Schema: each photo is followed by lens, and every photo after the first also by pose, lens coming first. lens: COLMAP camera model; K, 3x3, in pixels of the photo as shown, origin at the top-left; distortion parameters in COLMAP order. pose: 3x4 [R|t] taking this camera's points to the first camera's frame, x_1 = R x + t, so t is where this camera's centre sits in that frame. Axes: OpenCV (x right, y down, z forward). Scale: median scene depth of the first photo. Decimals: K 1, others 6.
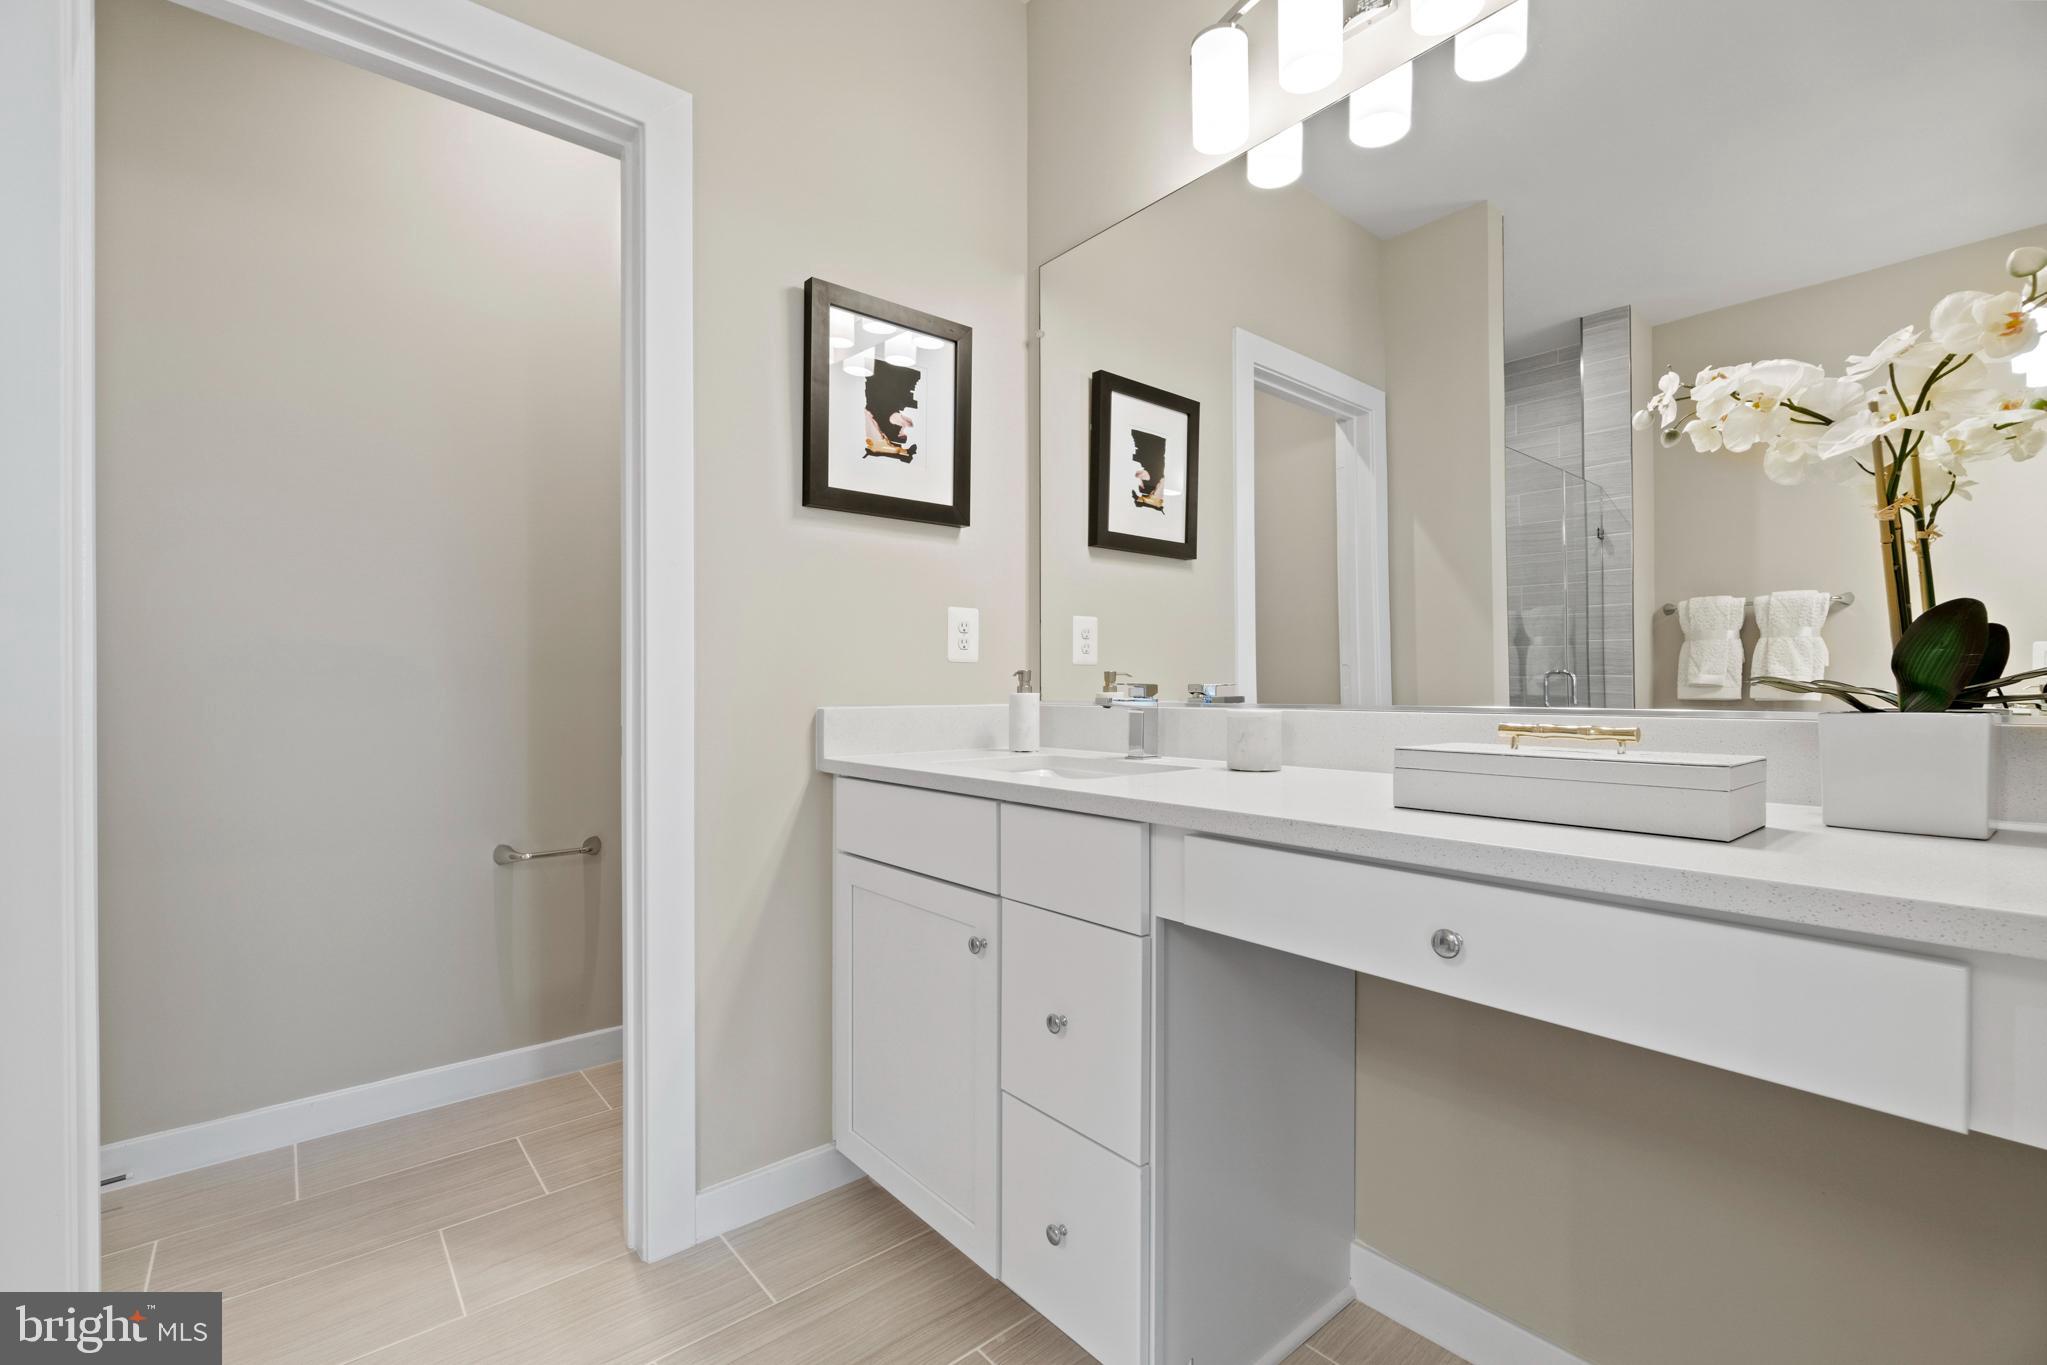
lens RADIAL K [[877.9, 0, 1013.4], [0, 877.9, 686.6], [0, 0, 1]] dist [-0.001572, 0.000424]
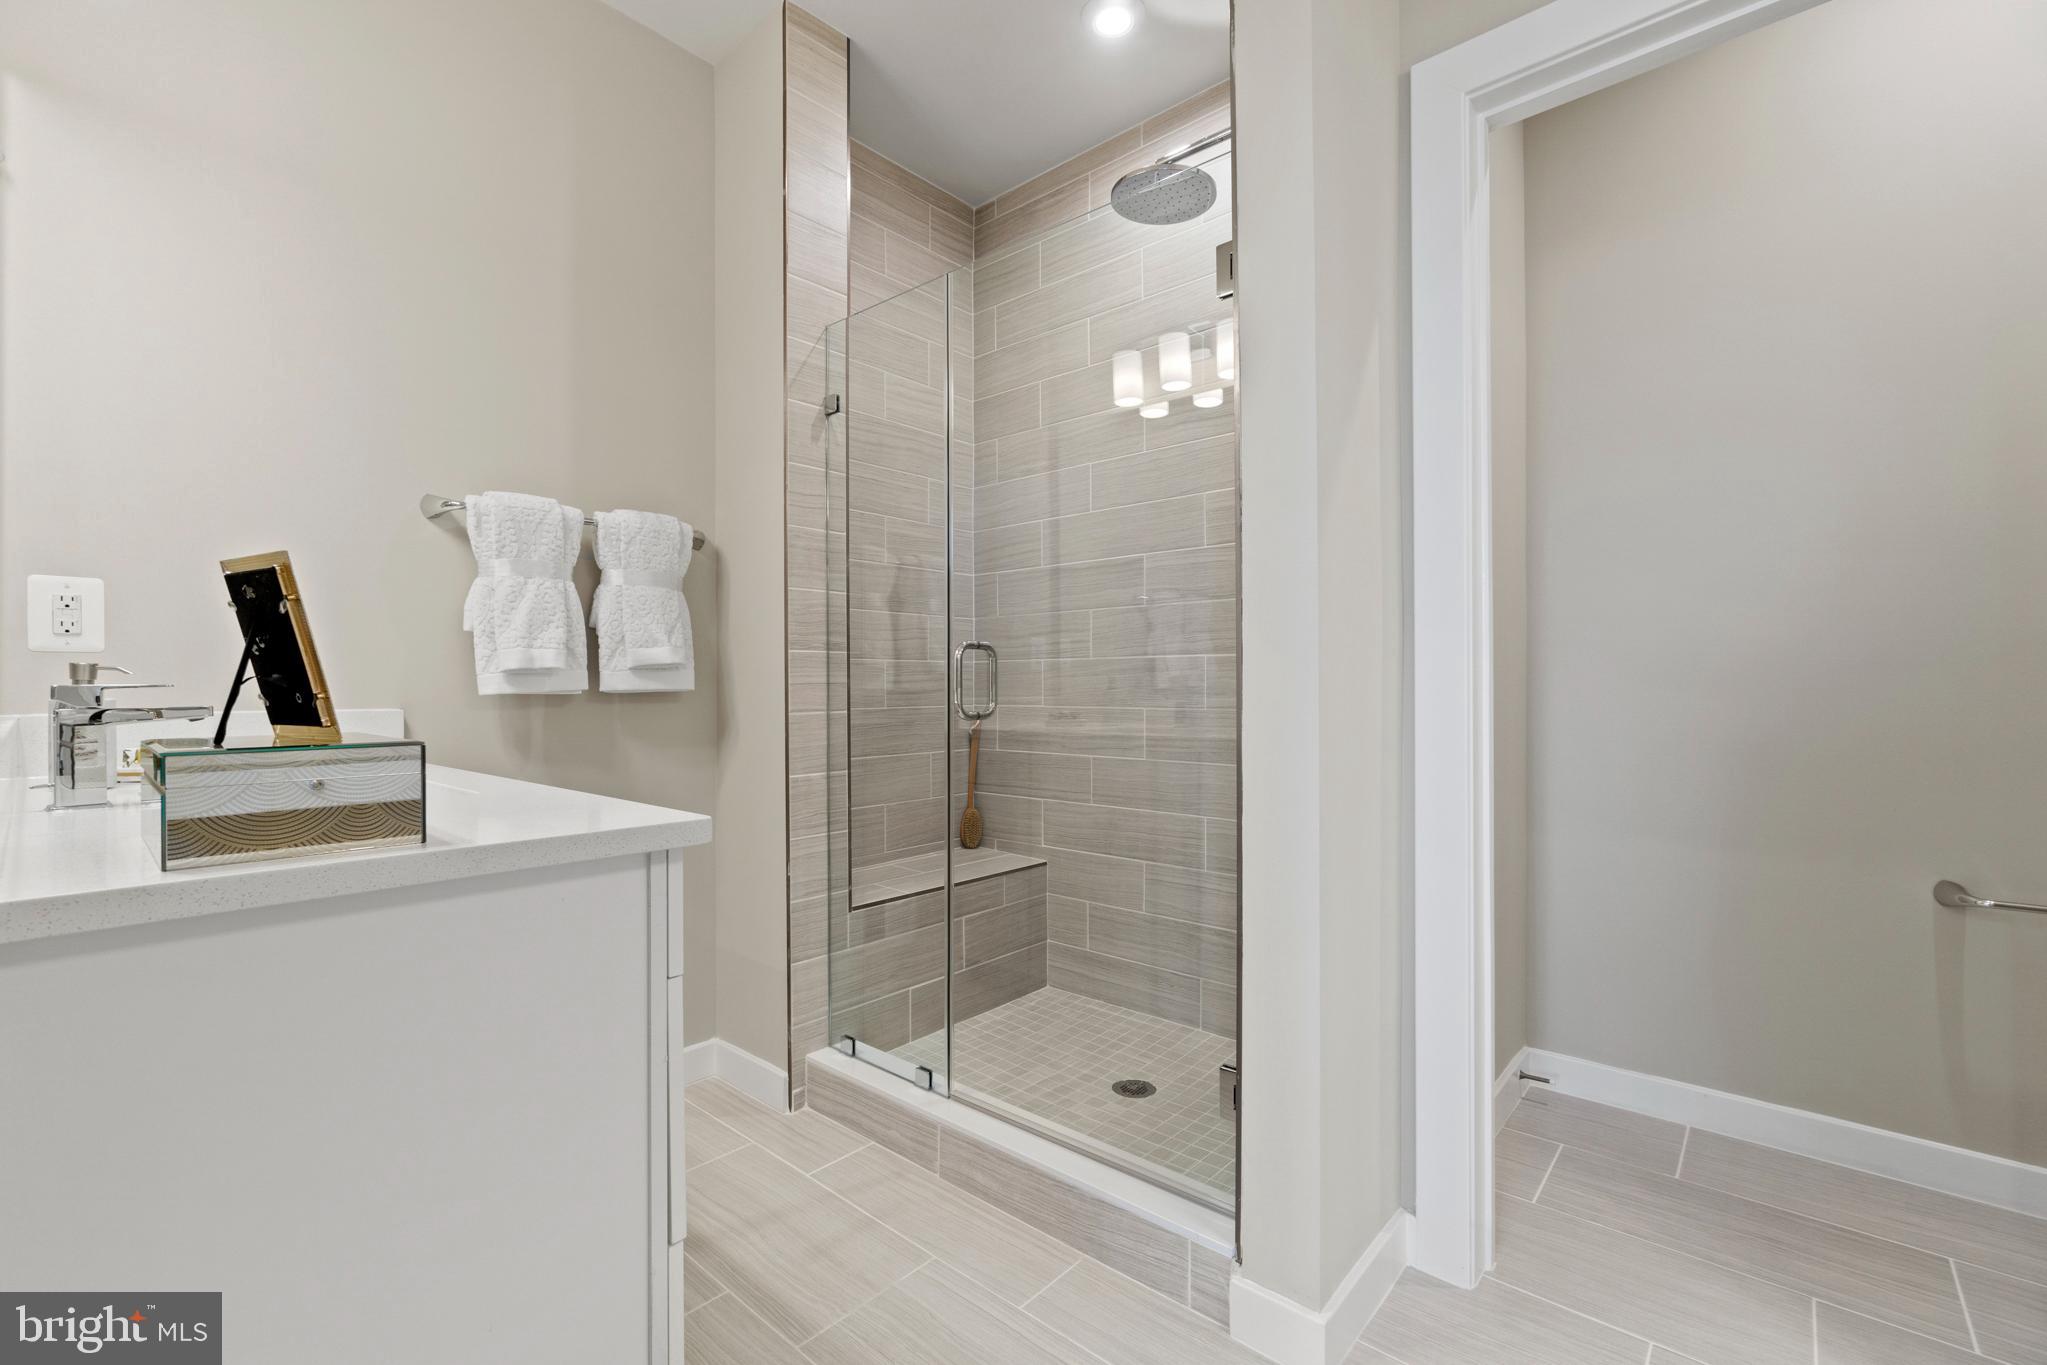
lens RADIAL K [[877.9, 0, 1013.4], [0, 877.9, 686.6], [0, 0, 1]] dist [-0.001572, 0.000424]
pose [[0.153681, -0.000139, -0.988121, 0.080521], [0.005811, 0.999983, 0.000764, 0.000614], [0.988103, -0.005860, 0.153679, 0.066280]]
